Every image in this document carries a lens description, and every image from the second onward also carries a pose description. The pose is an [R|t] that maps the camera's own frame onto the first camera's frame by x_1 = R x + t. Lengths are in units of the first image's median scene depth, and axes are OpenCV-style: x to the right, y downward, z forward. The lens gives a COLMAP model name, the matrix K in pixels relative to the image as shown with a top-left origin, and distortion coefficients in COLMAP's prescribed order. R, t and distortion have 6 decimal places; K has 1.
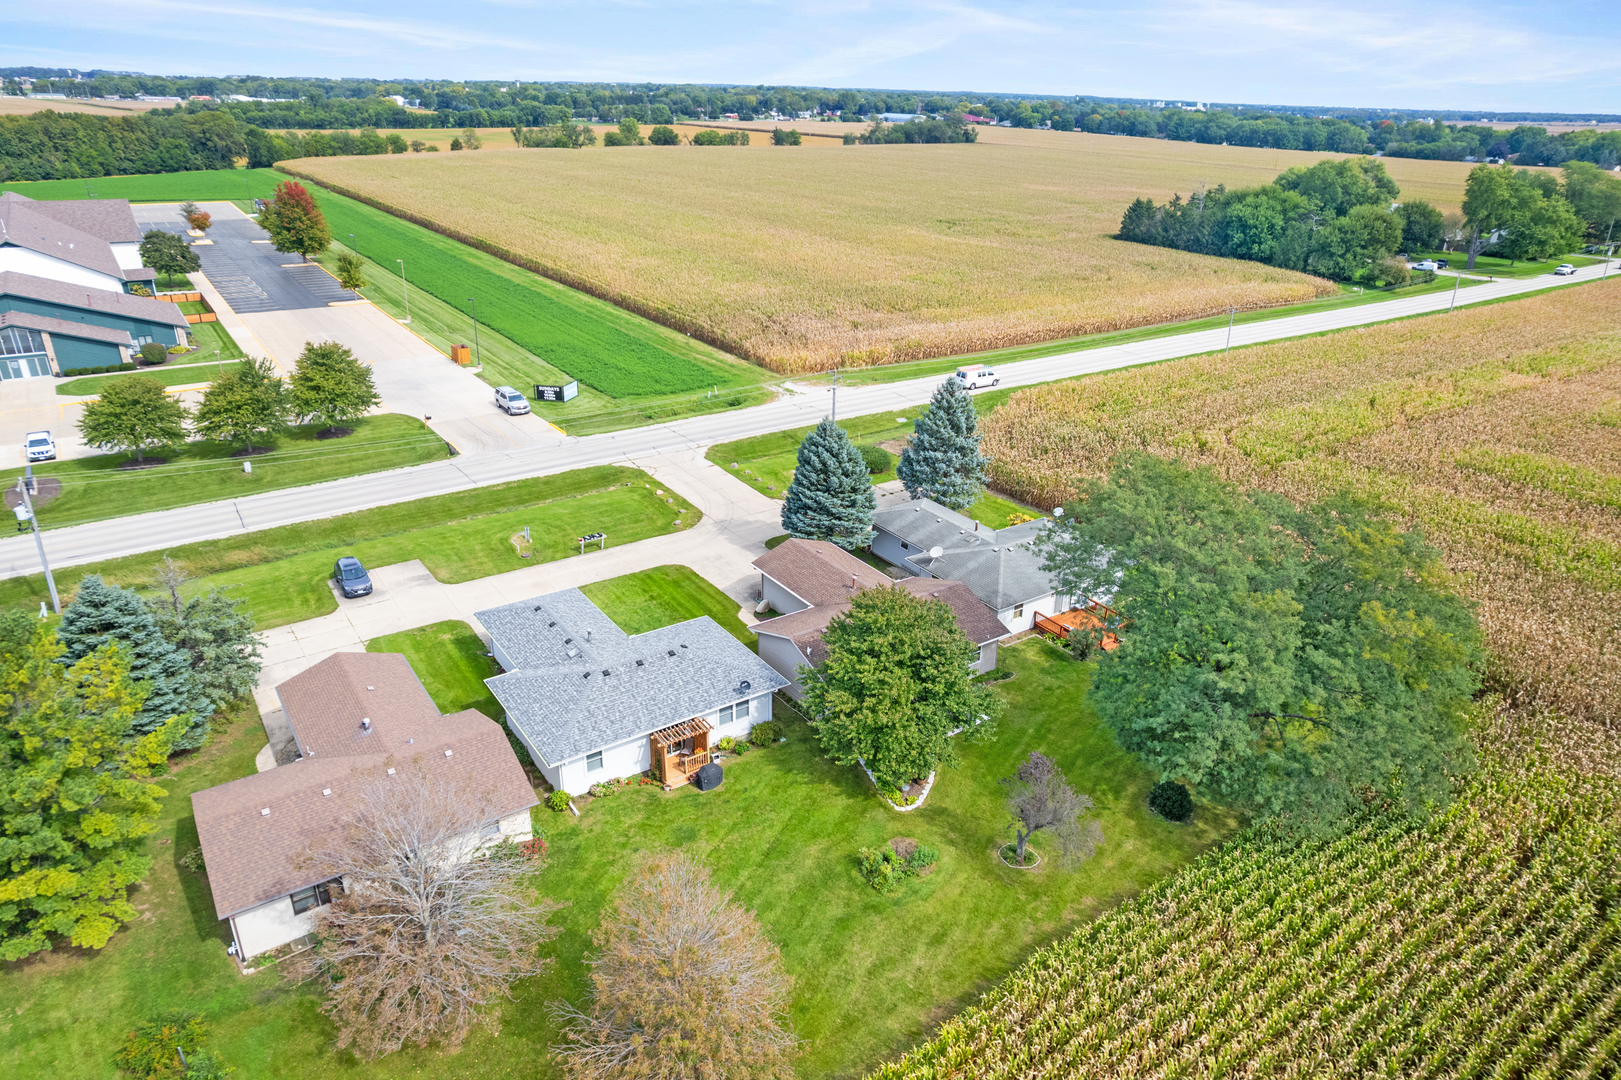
lens RADIAL K [[1055.6, 0, 827.3], [0, 1055.6, 535.4], [0, 0, 1]] dist [-0.092964, 0.085024]
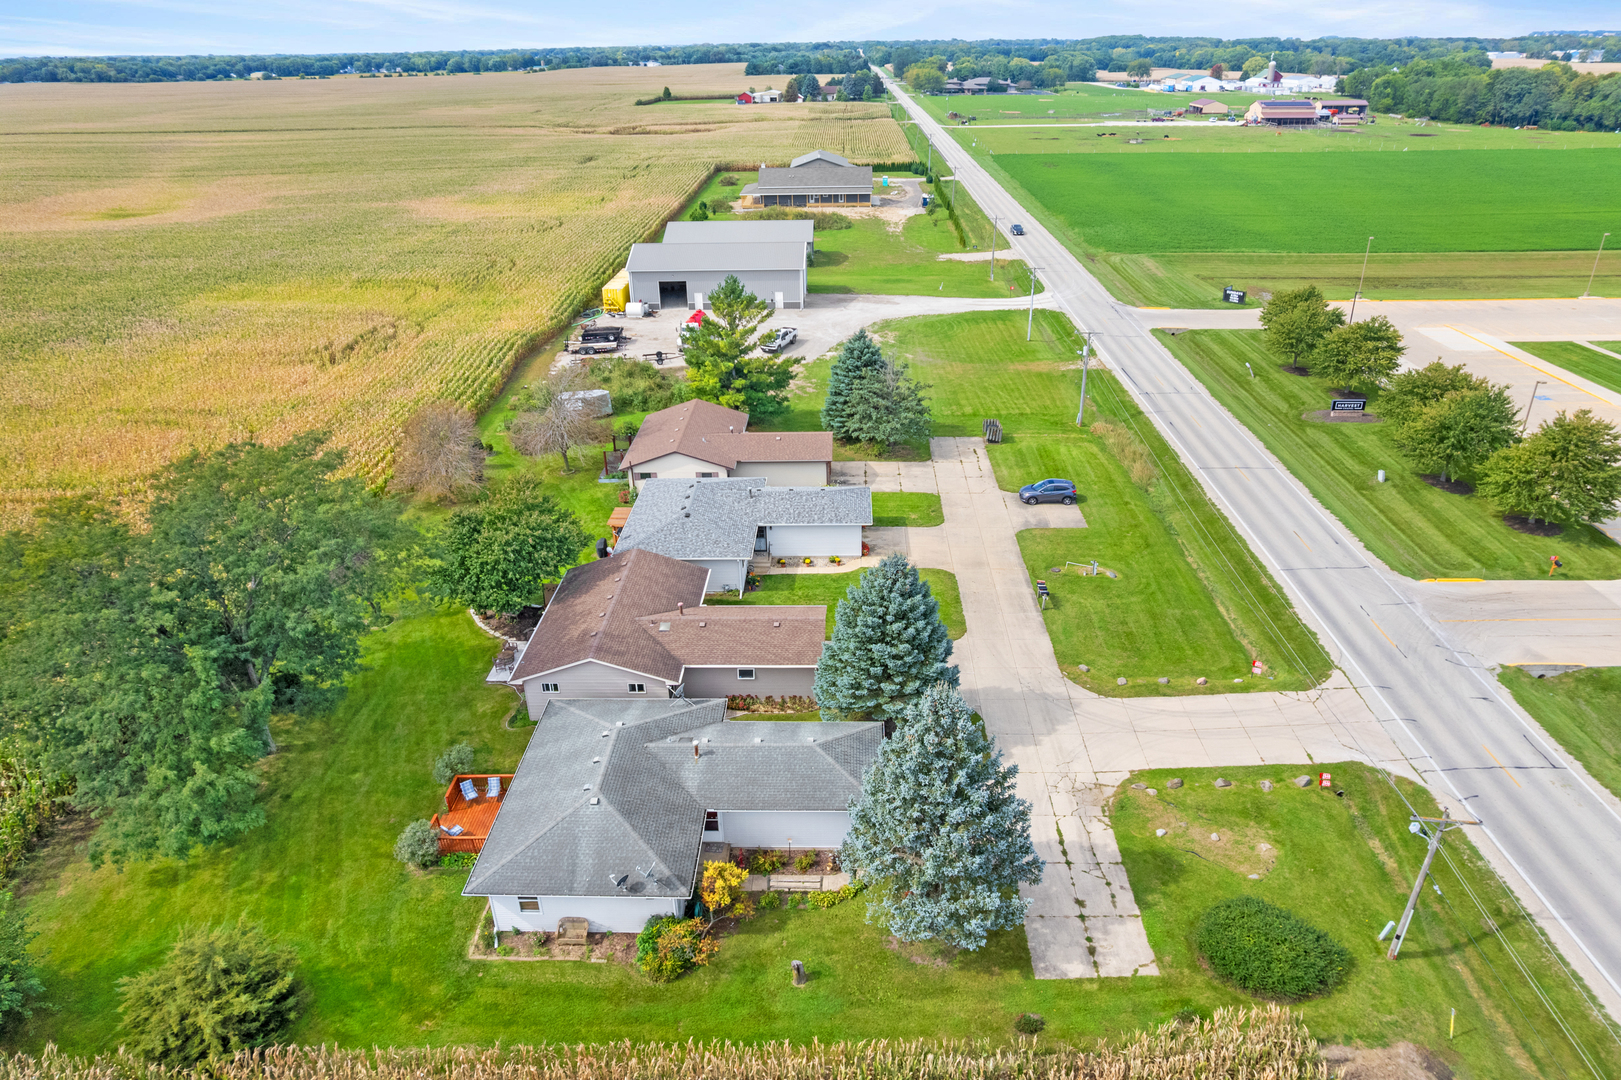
lens RADIAL K [[1040.7, 0, 833.0], [0, 1040.7, 534.6], [0, 0, 1]] dist [-0.076388, 0.067349]
pose [[-0.592950, 0.332591, -0.733345, 0.290389], [-0.321731, 0.737013, 0.594391, -0.285737], [0.738174, 0.588384, -0.330007, 0.666595]]
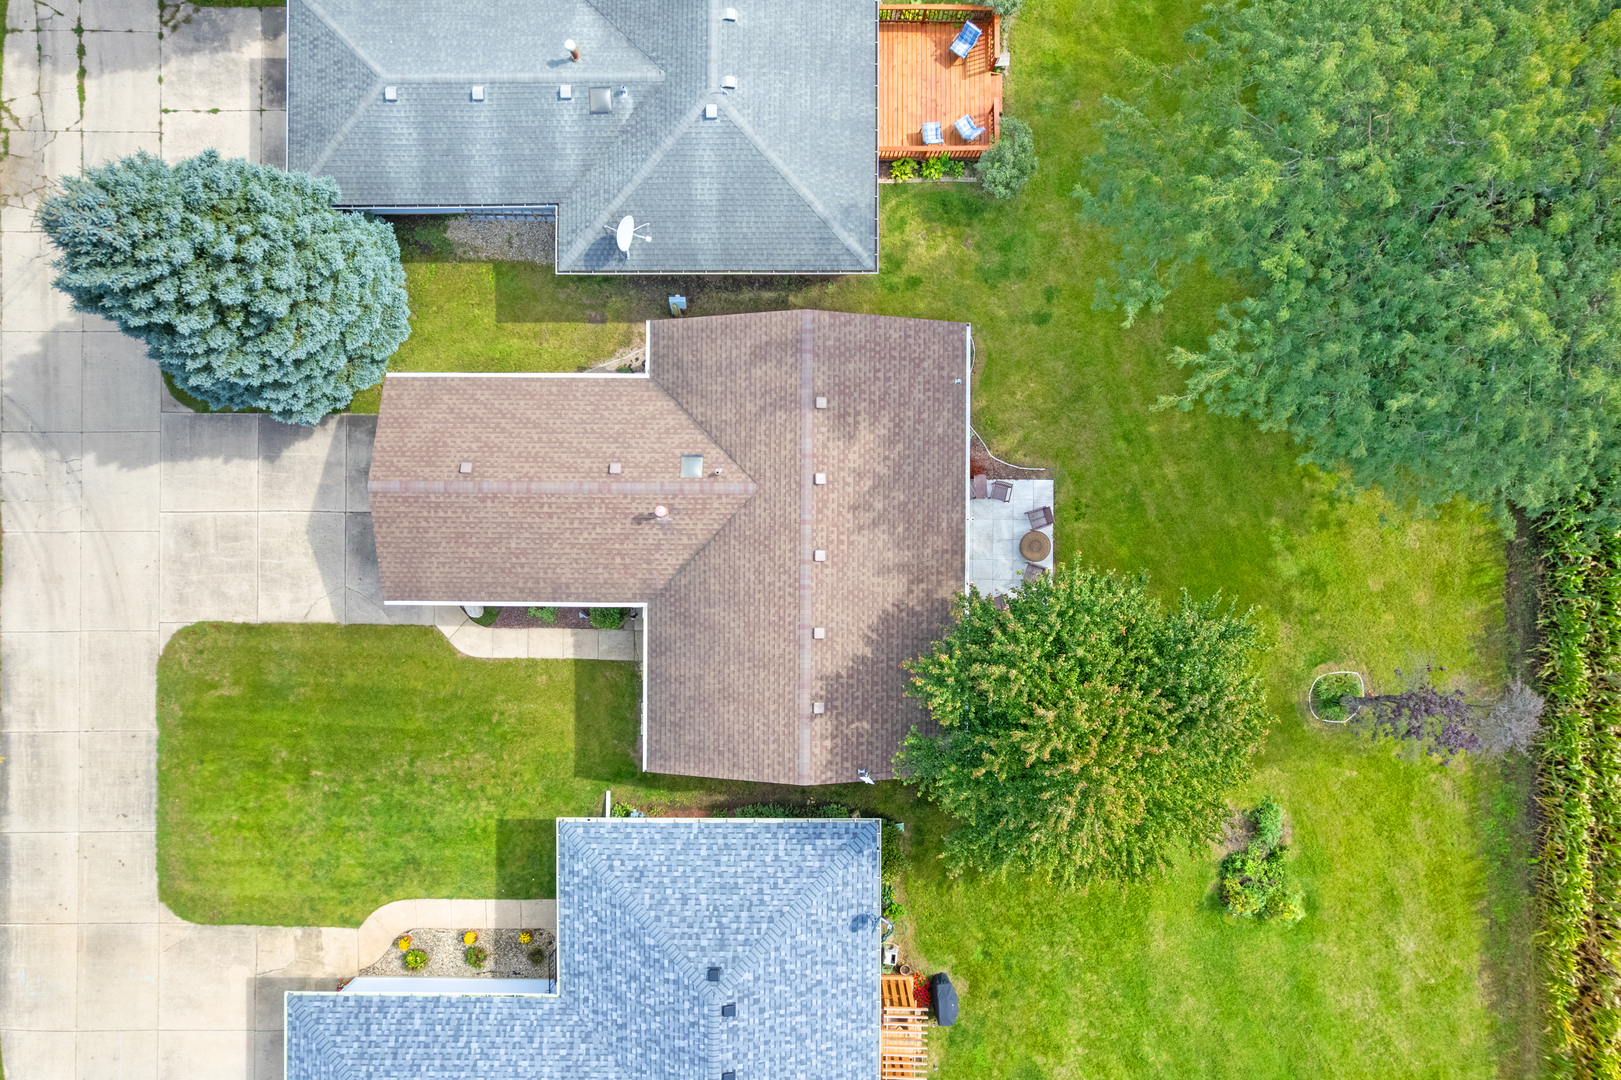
lens RADIAL K [[1069.4, 0, 823.0], [0, 1069.4, 554.3], [0, 0, 1]] dist [-0.066491, 0.064063]
pose [[0.582835, -0.812215, -0.024699, 0.031888], [0.336263, 0.213404, 0.917271, -0.167001], [-0.739750, -0.542923, 0.397497, 0.374271]]
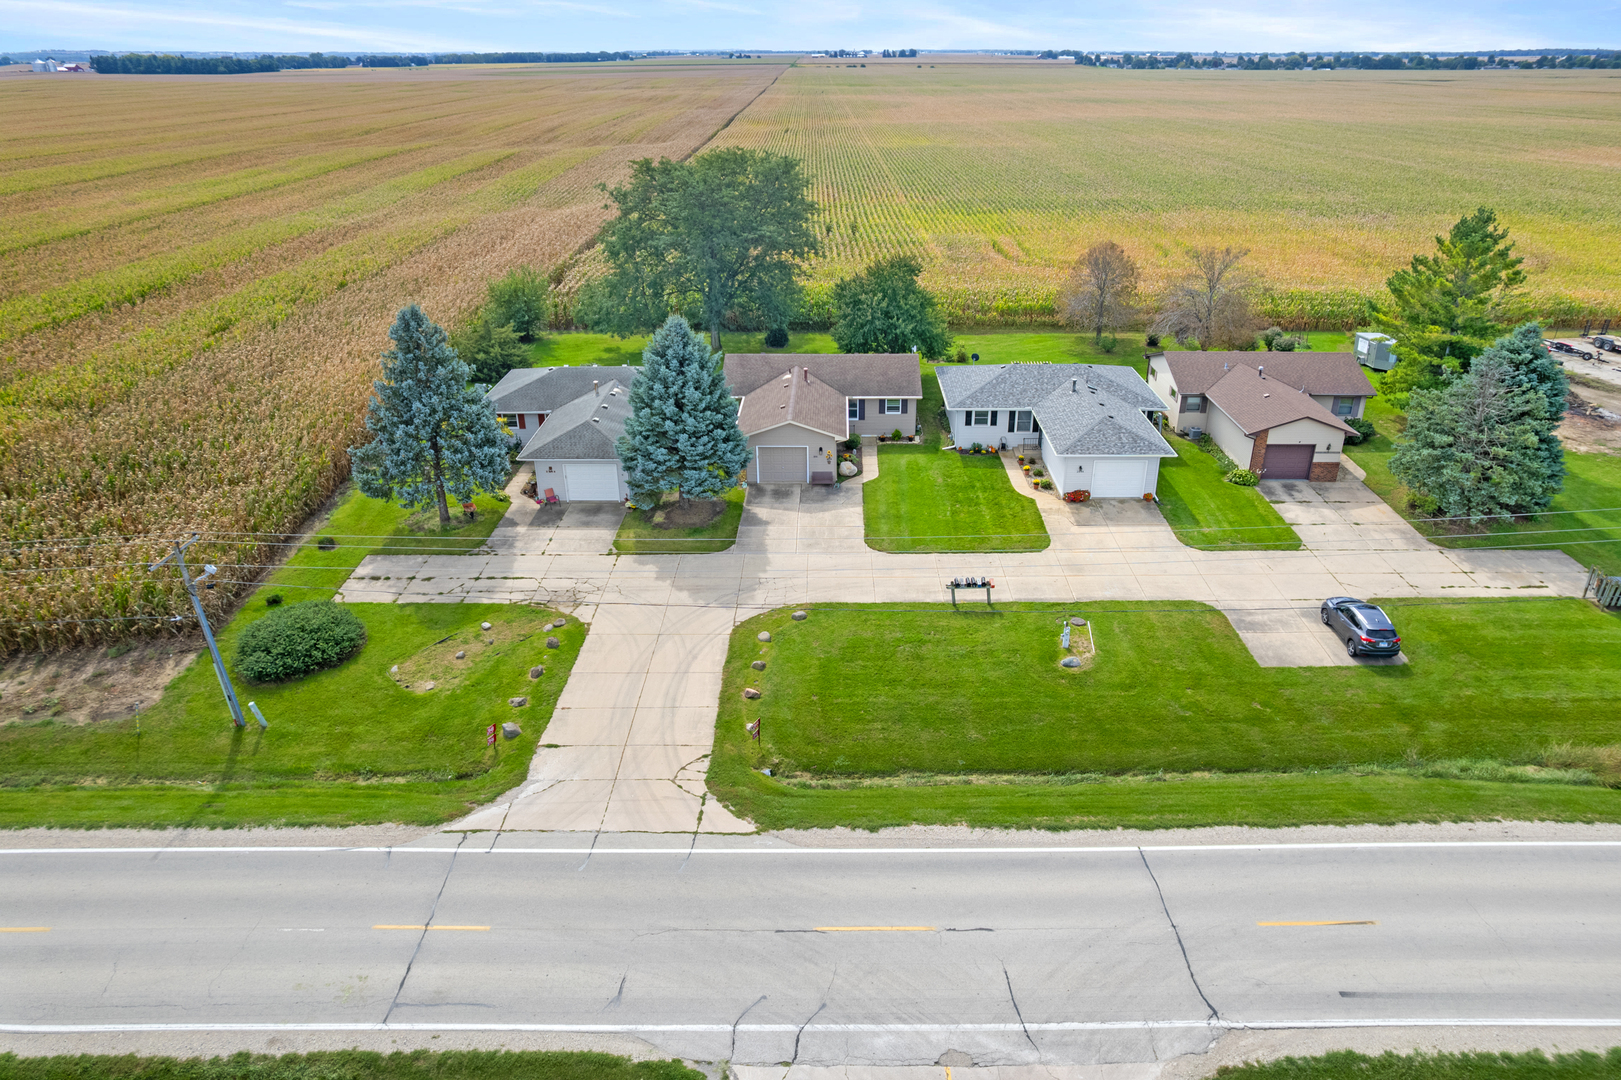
lens RADIAL K [[1040.7, 0, 833.0], [0, 1040.7, 534.6], [0, 0, 1]] dist [-0.076388, 0.067349]
pose [[-0.812421, -0.271159, 0.516182, -0.272338], [0.214803, 0.683830, 0.697307, -0.267810], [-0.542062, 0.677384, -0.497312, 0.781959]]
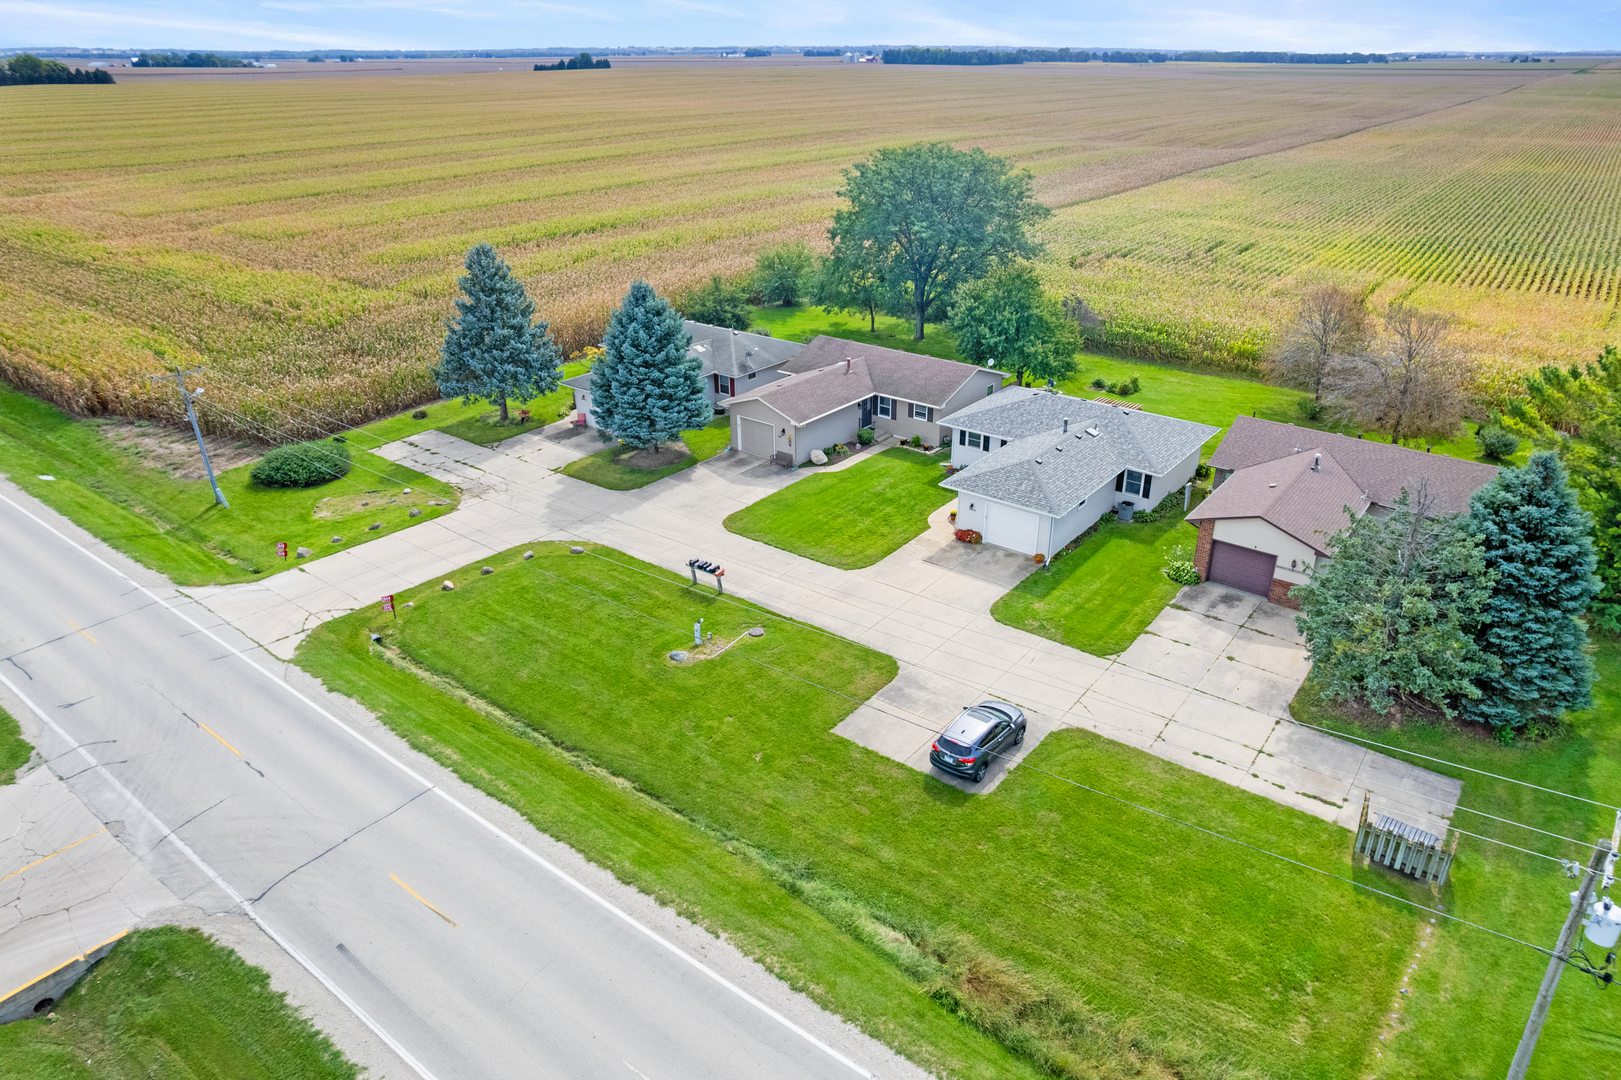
lens RADIAL K [[1045.9, 0, 834.5], [0, 1045.9, 531.4], [0, 0, 1]] dist [-0.083020, 0.079555]
pose [[-0.296126, -0.429751, 0.853008, -0.451081], [0.372475, 0.770402, 0.517440, -0.179982], [-0.879530, 0.470951, -0.068064, 0.570144]]
